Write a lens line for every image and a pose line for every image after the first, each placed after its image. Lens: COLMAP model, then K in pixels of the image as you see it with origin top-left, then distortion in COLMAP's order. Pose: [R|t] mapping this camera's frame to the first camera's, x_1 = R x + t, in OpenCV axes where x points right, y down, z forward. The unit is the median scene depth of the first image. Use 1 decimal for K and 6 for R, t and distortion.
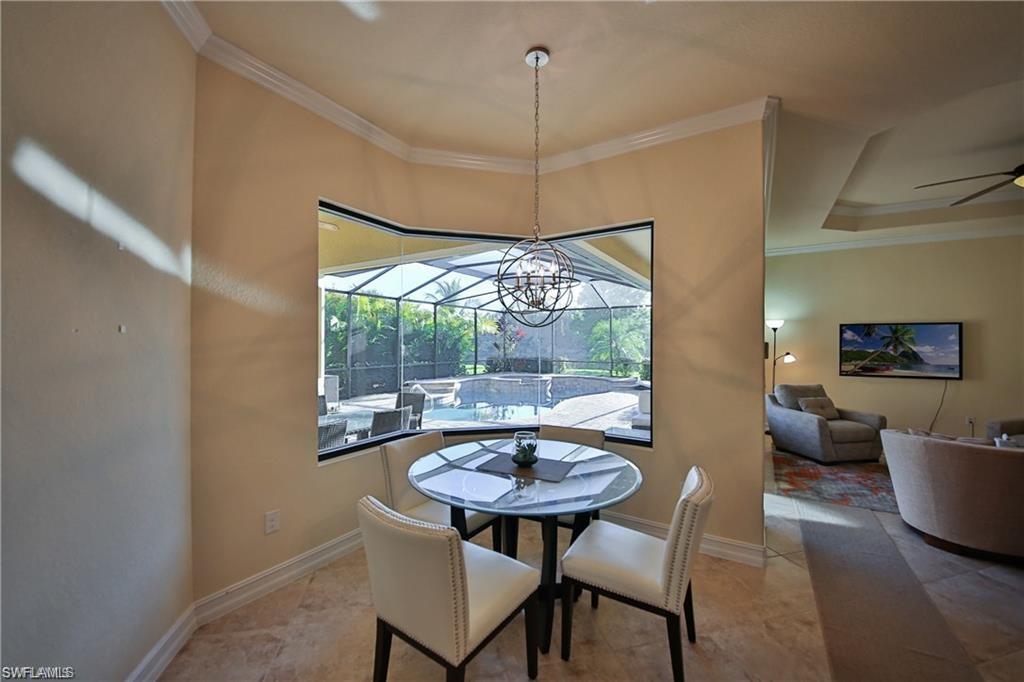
lens RADIAL K [[379.8, 0, 512.0], [0, 379.8, 341.0], [0, 0, 1]] dist [-0.014849, -0.000235]
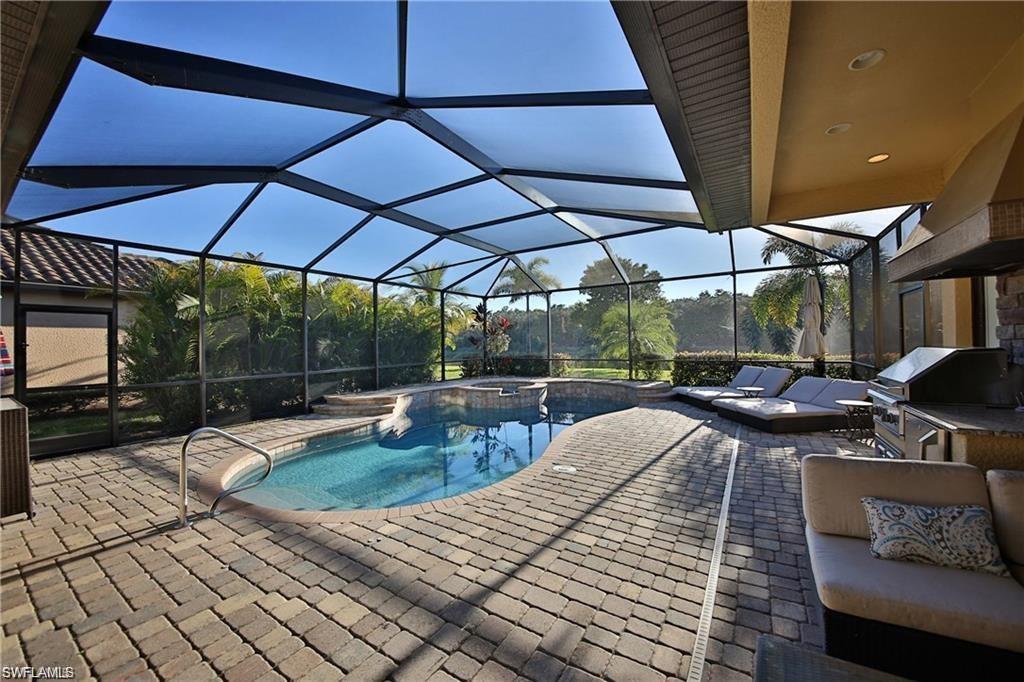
lens RADIAL K [[379.8, 0, 512.0], [0, 379.8, 341.0], [0, 0, 1]] dist [-0.014849, -0.000235]
pose [[0.999774, -0.021215, -0.001351, 0.040977], [0.021220, 0.999767, 0.003843, 0.012417], [0.001270, -0.003871, 0.999992, 0.285069]]
